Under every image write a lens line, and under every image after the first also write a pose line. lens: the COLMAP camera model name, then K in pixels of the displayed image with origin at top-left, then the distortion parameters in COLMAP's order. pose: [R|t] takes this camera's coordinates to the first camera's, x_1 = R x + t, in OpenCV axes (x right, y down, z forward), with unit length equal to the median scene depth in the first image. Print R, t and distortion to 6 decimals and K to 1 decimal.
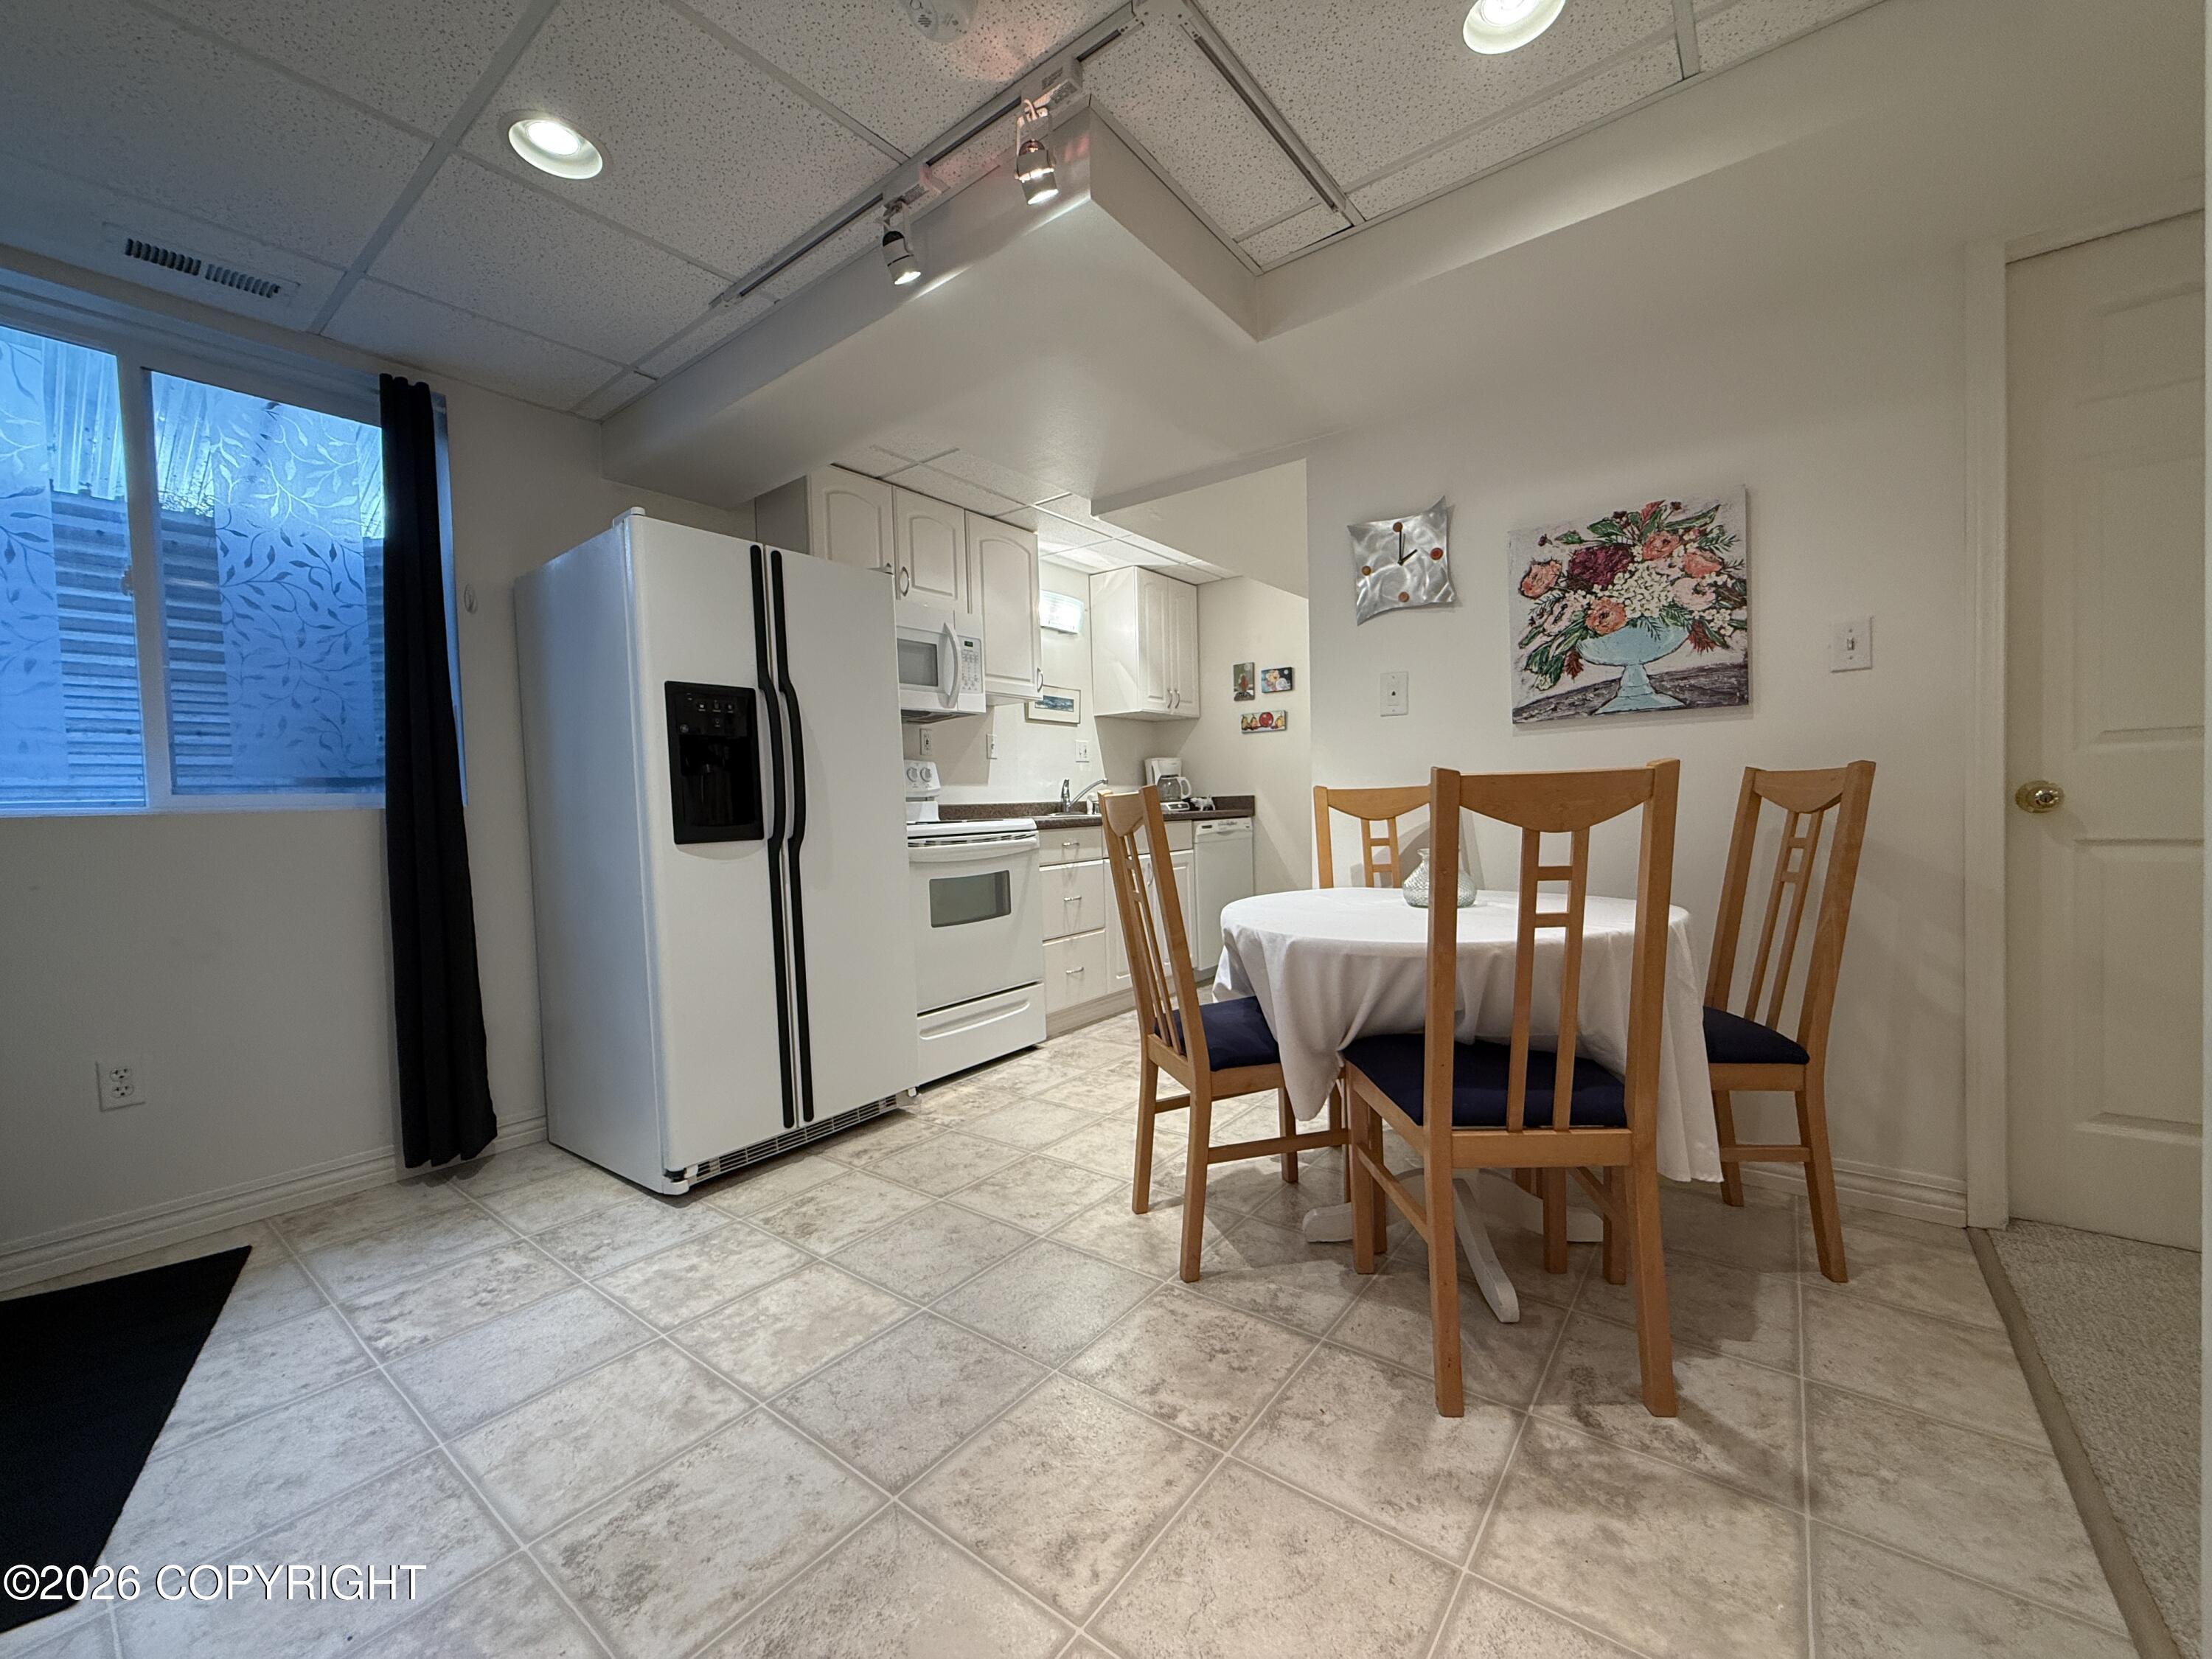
lens RADIAL K [[877.4, 0, 1096.9], [0, 877.4, 830.8], [0, 0, 1]] dist [0.000237, -0.000033]
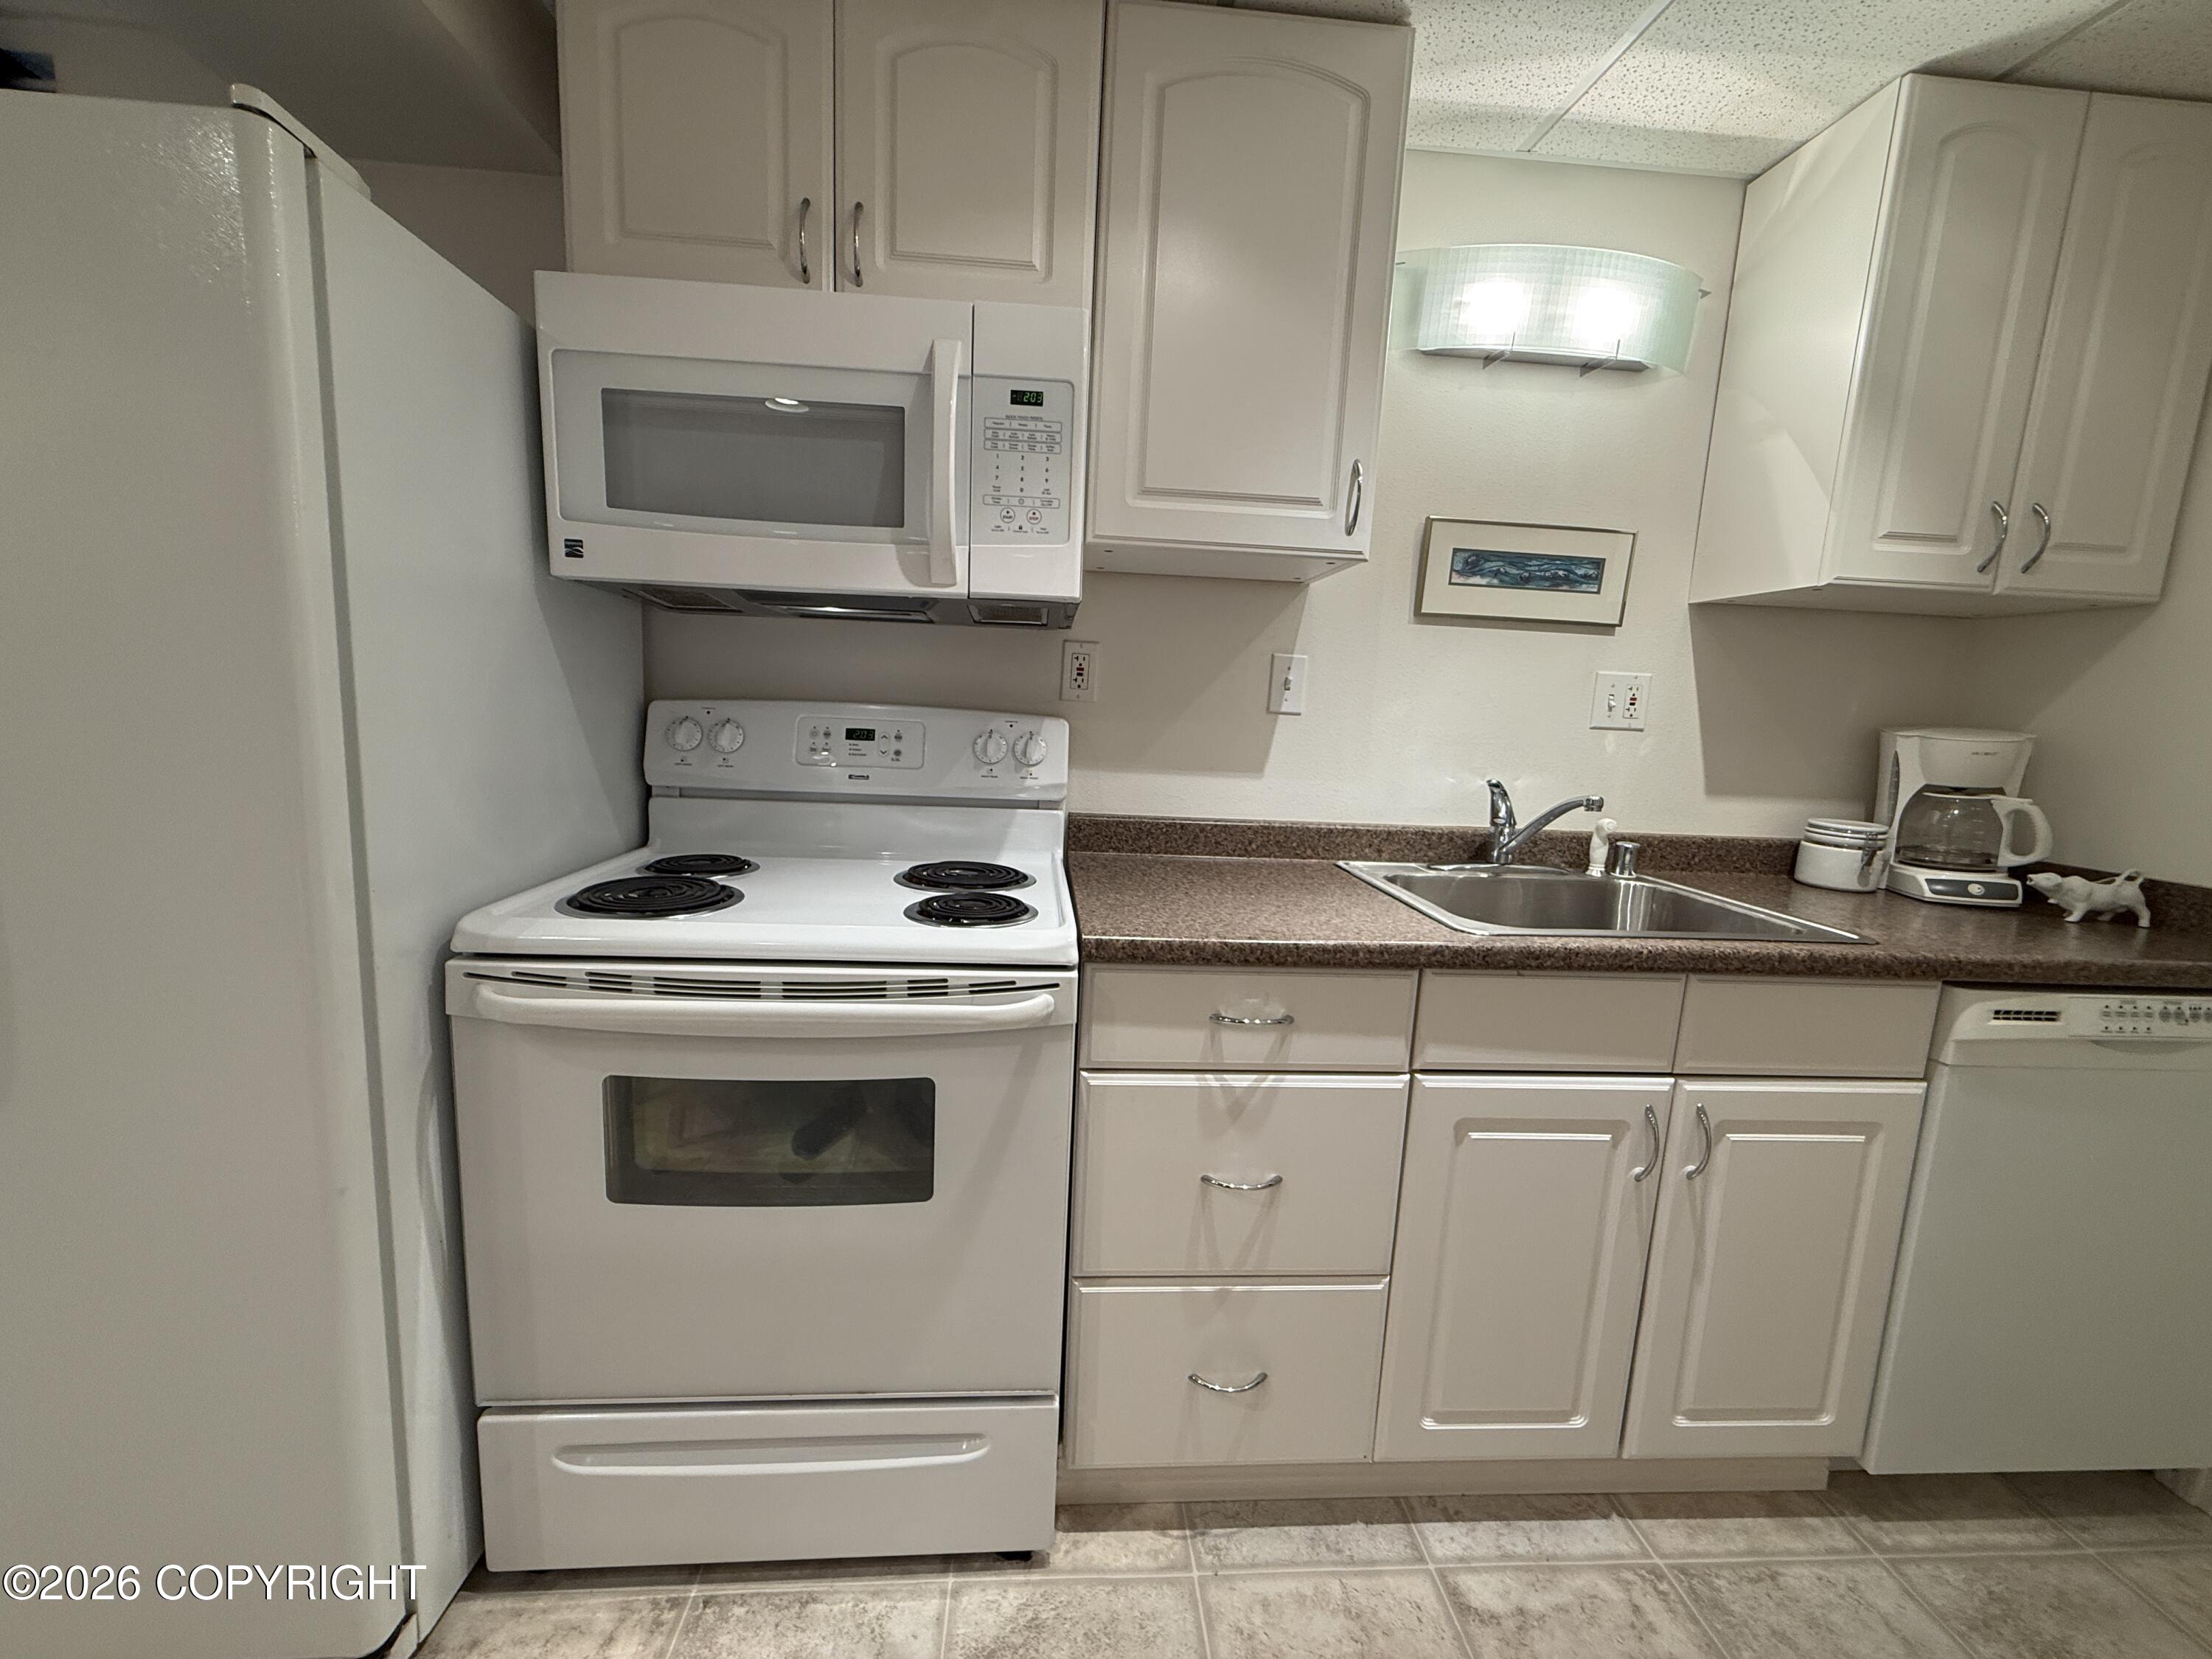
lens RADIAL K [[877.4, 0, 1096.9], [0, 877.4, 830.8], [0, 0, 1]] dist [0.000237, -0.000033]
pose [[0.661024, 0.170141, -0.730820, 0.251811], [-0.087713, 0.984798, 0.149933, -0.153942], [0.745220, -0.035007, 0.665899, 1.235536]]
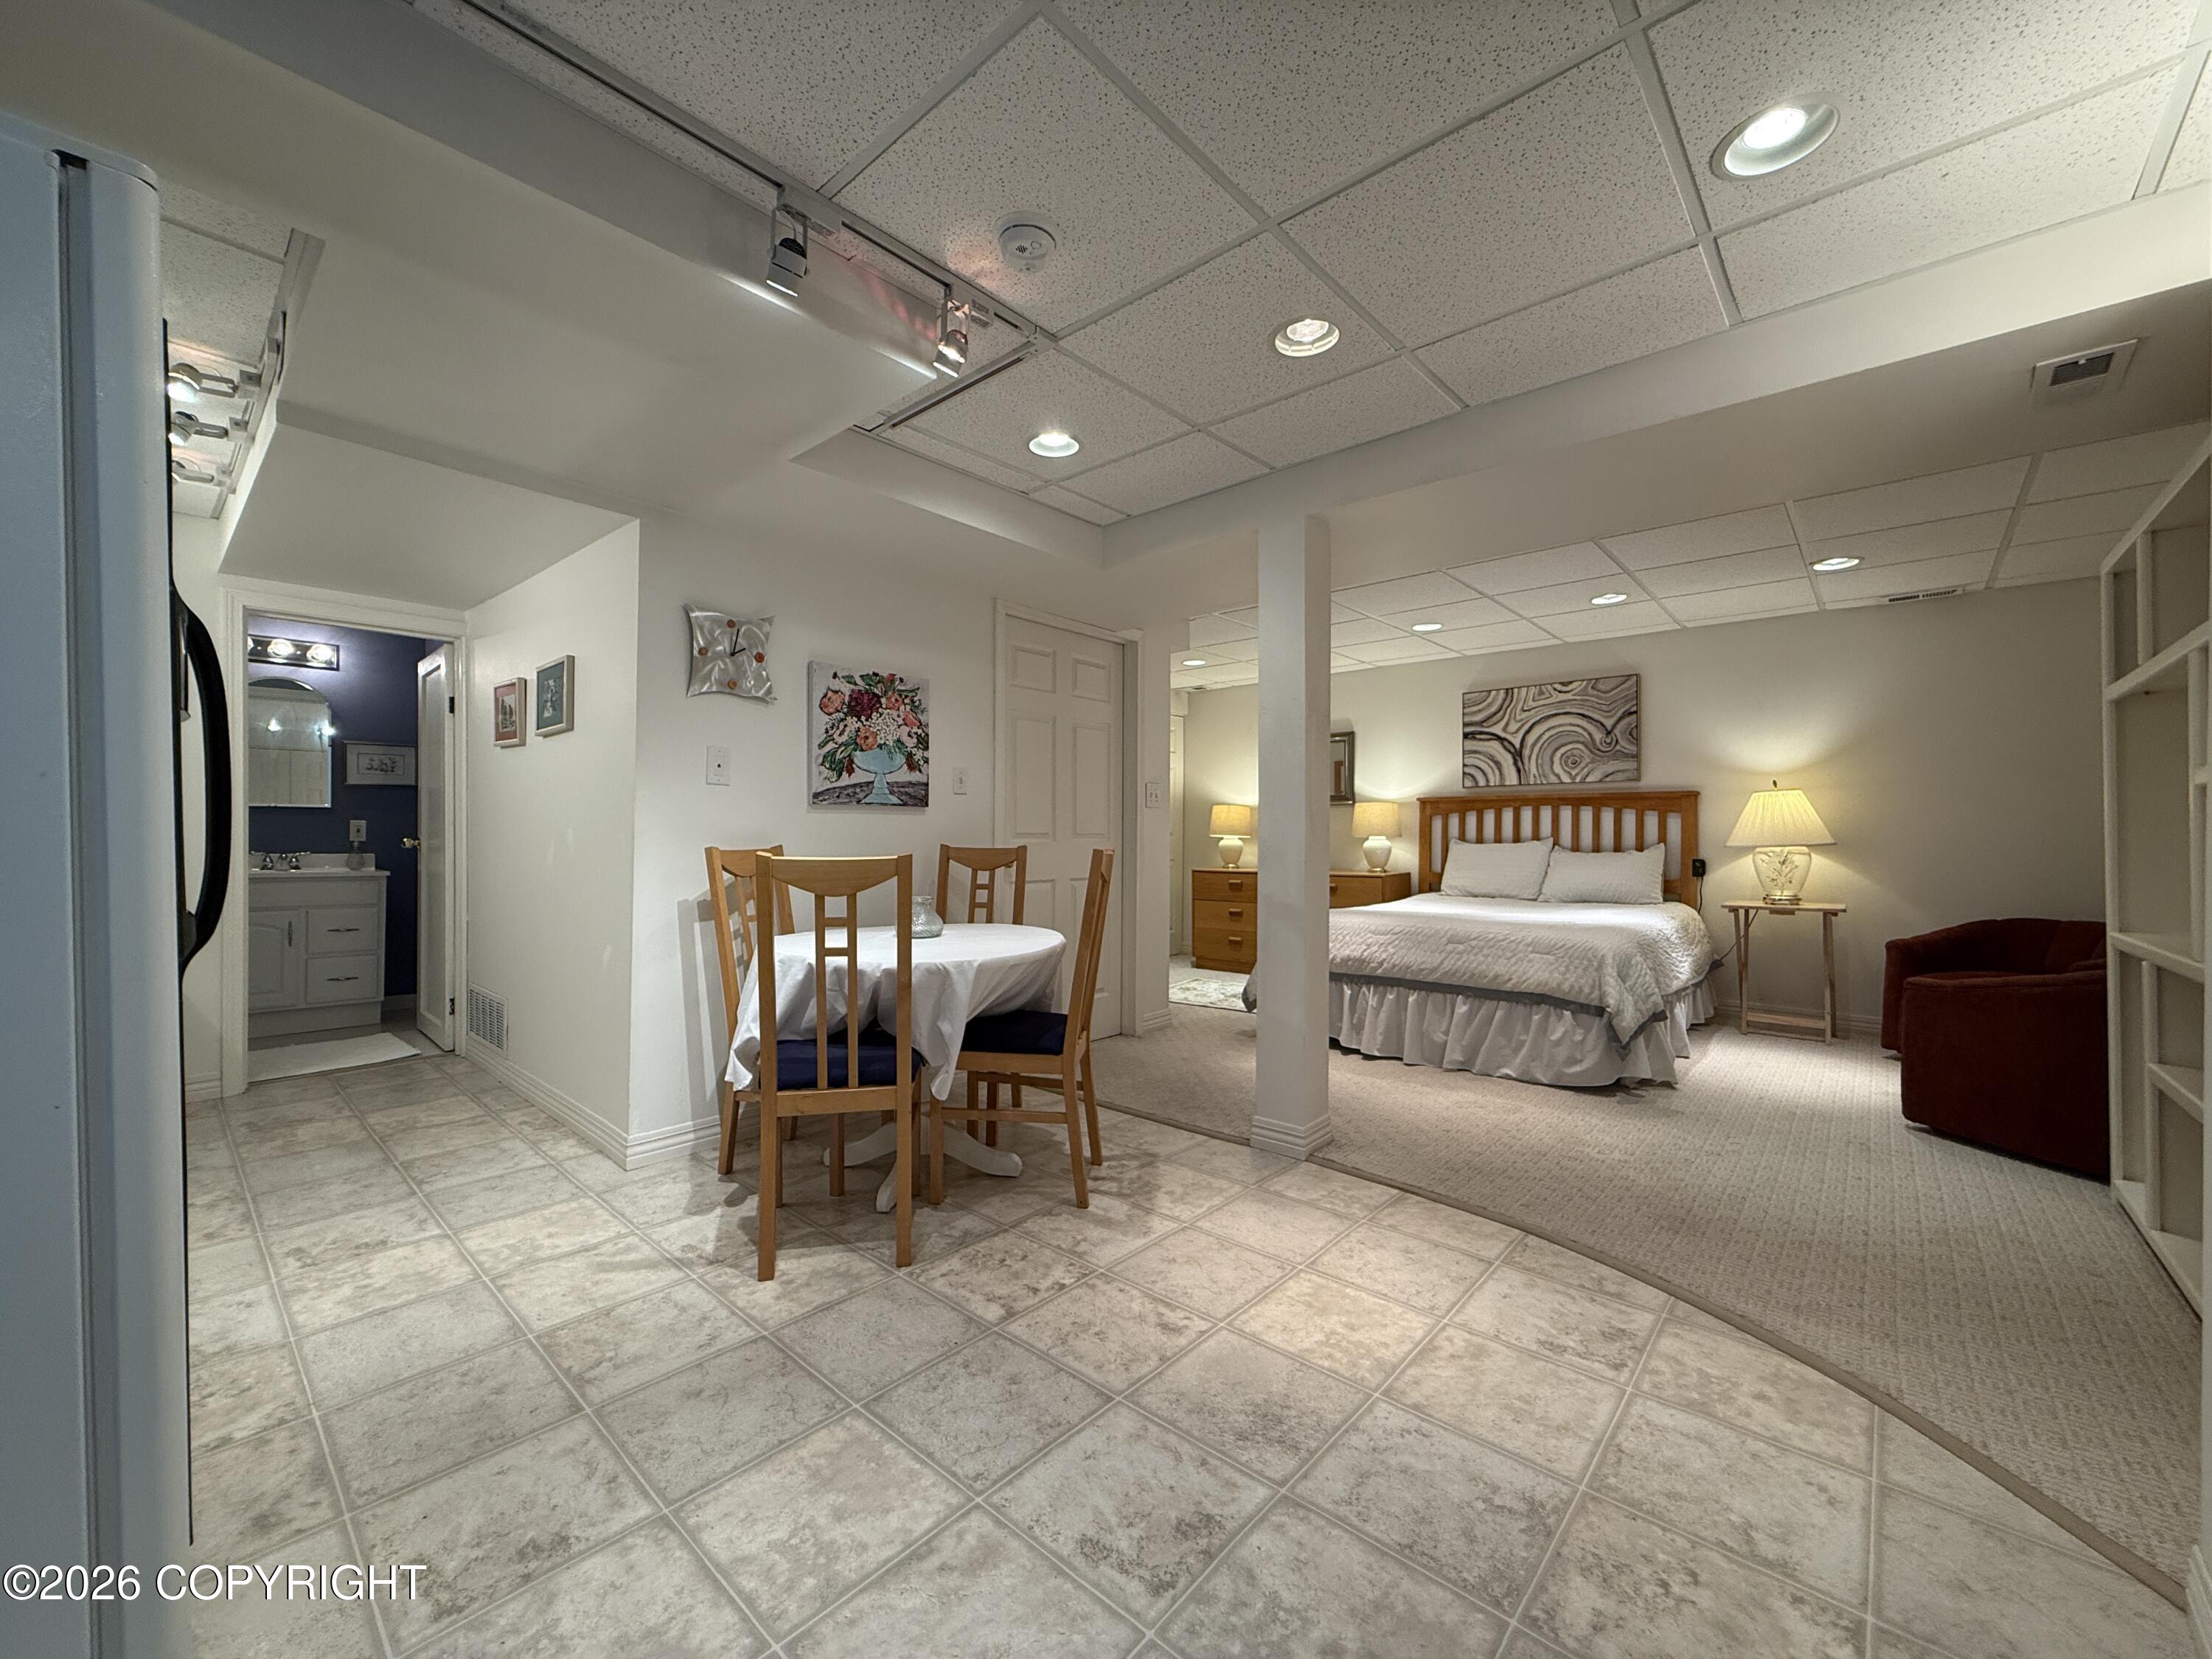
lens RADIAL K [[877.4, 0, 1096.9], [0, 877.4, 830.8], [0, 0, 1]] dist [0.000237, -0.000033]
pose [[0.076999, 0.037086, 0.996341, -0.858169], [0.020534, 0.999037, -0.038773, -0.022097], [-0.996820, 0.023444, 0.076164, 0.496254]]
